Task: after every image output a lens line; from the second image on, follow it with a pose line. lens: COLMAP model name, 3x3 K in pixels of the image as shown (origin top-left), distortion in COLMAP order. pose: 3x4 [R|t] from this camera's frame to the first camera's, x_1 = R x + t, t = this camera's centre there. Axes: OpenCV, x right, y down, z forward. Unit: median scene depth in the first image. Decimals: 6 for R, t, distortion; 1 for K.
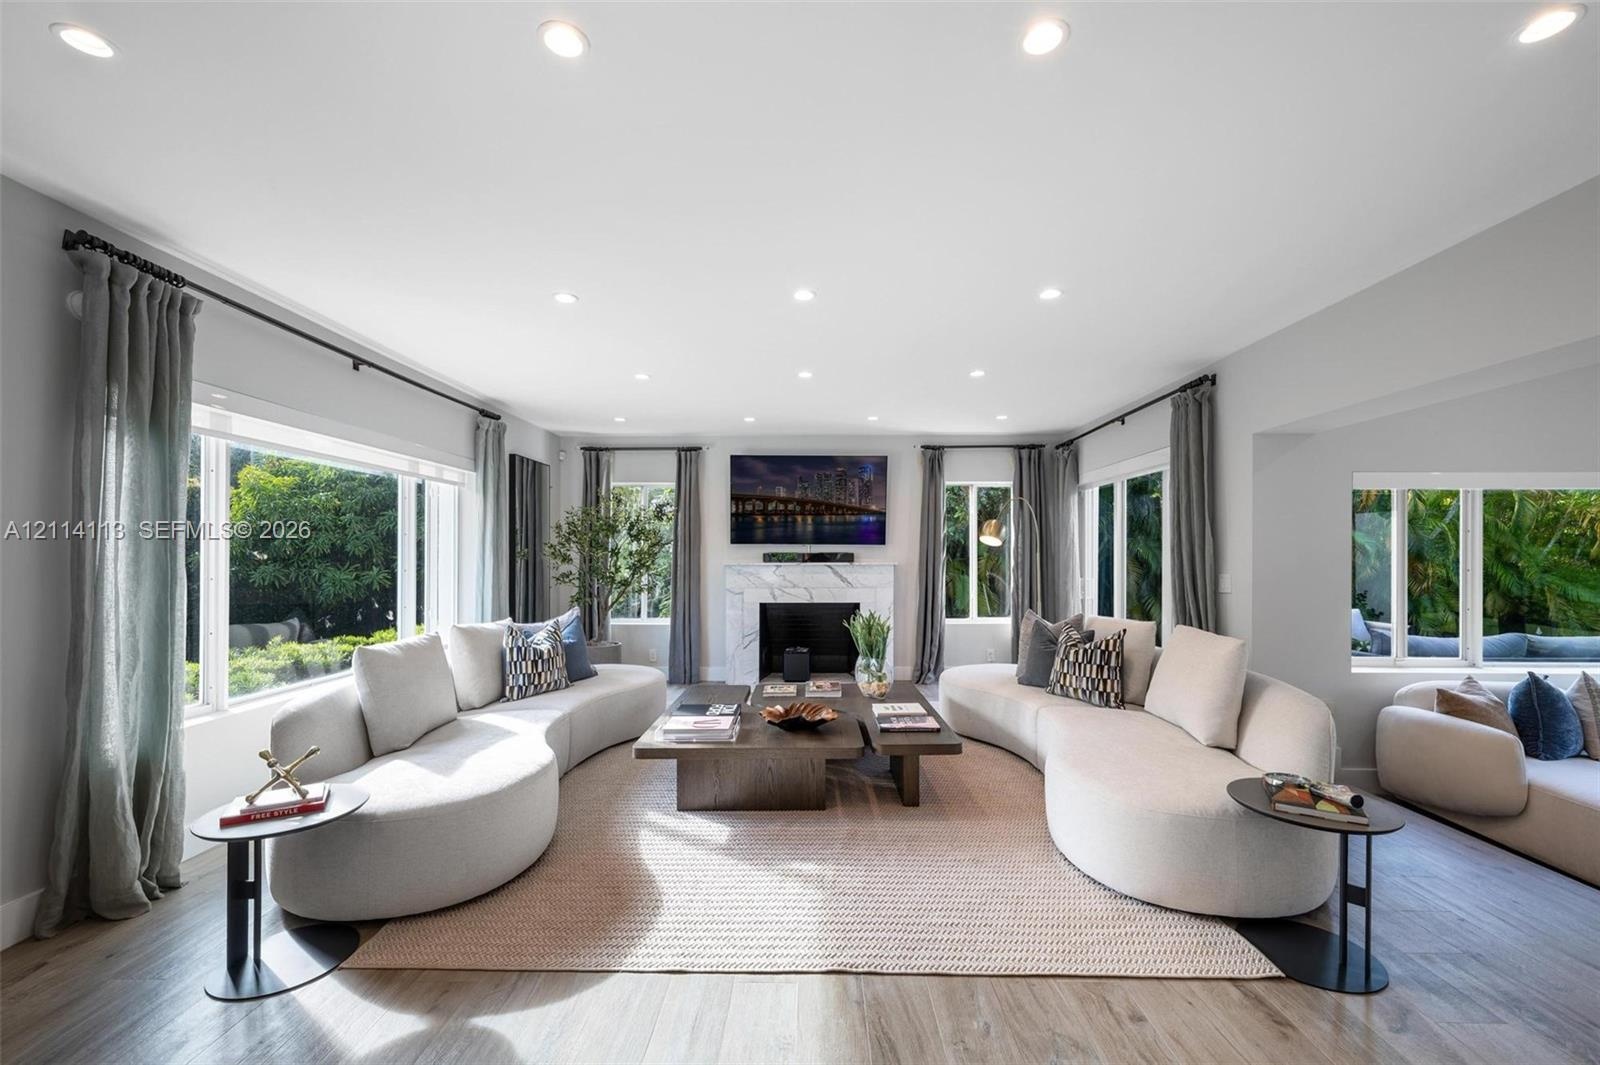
lens RADIAL K [[659.7, 0, 820.2], [0, 659.7, 556.0], [0, 0, 1]] dist [0.001273, 0.000111]
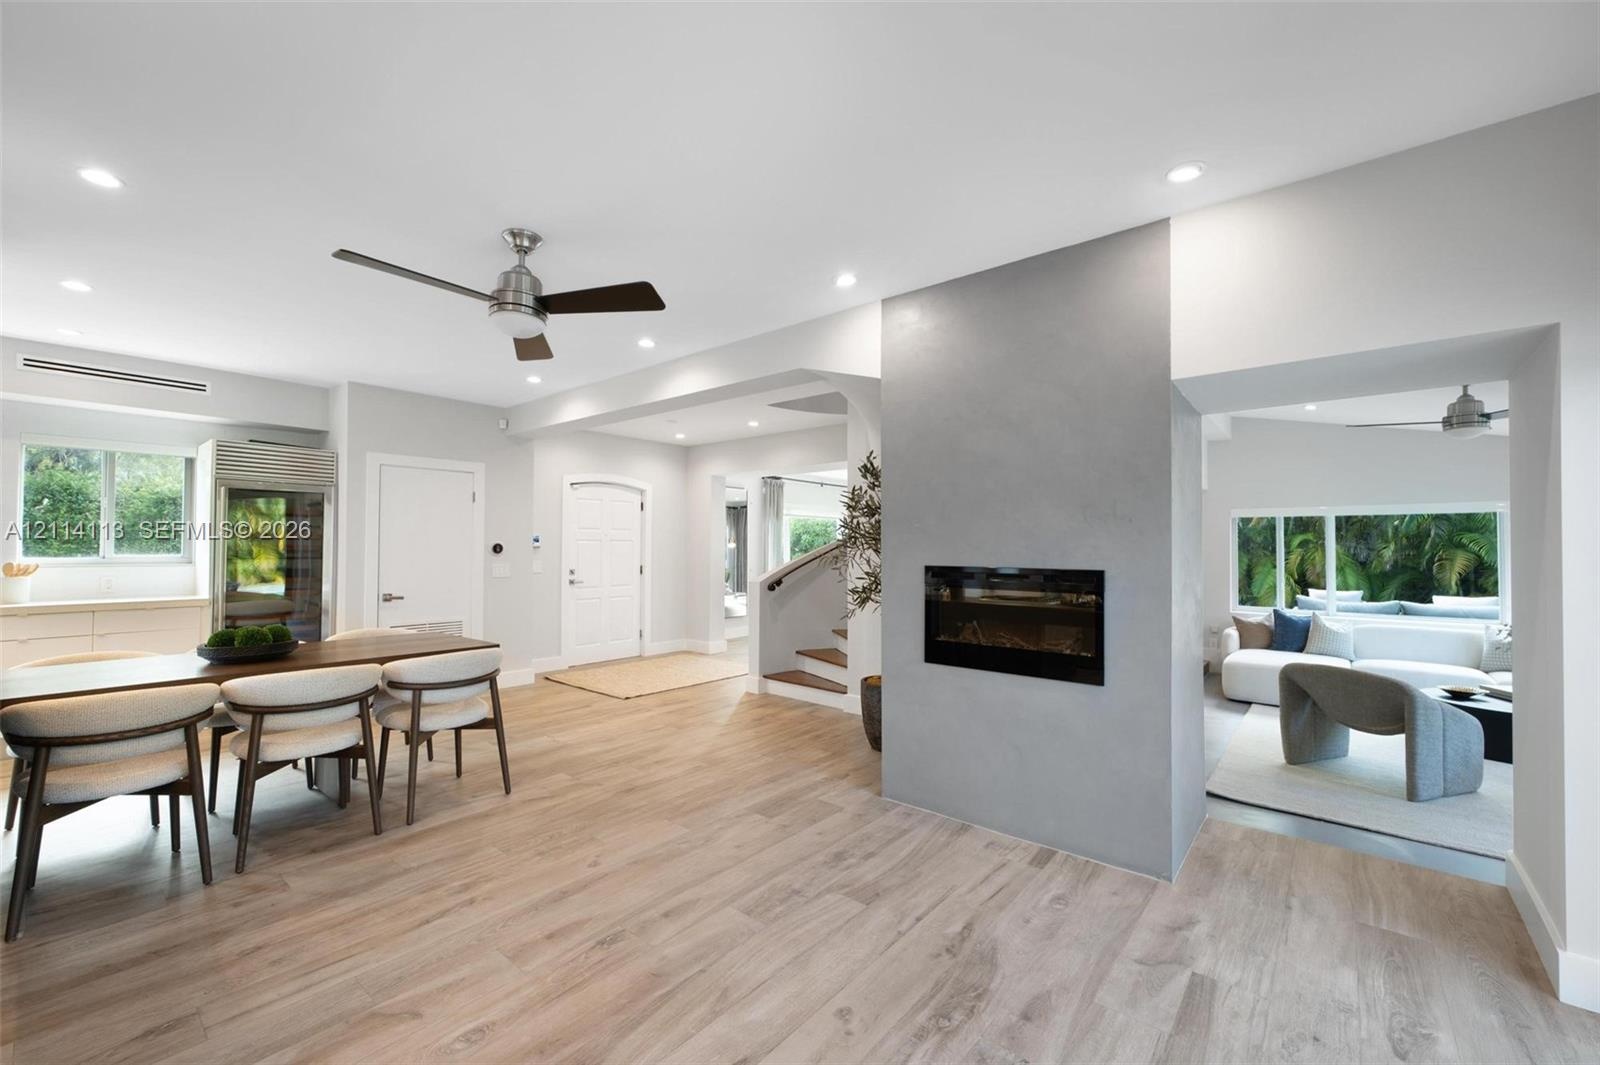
lens RADIAL K [[655.7, 0, 800.0], [0, 655.7, 532.5], [0, 0, 1]] dist [0.000945, 0.000157]
pose [[0.766373, -0.012275, -0.642278, 0.681582], [-0.000472, 0.999806, -0.019671, -0.010628], [0.642395, 0.015378, 0.766219, -0.807573]]
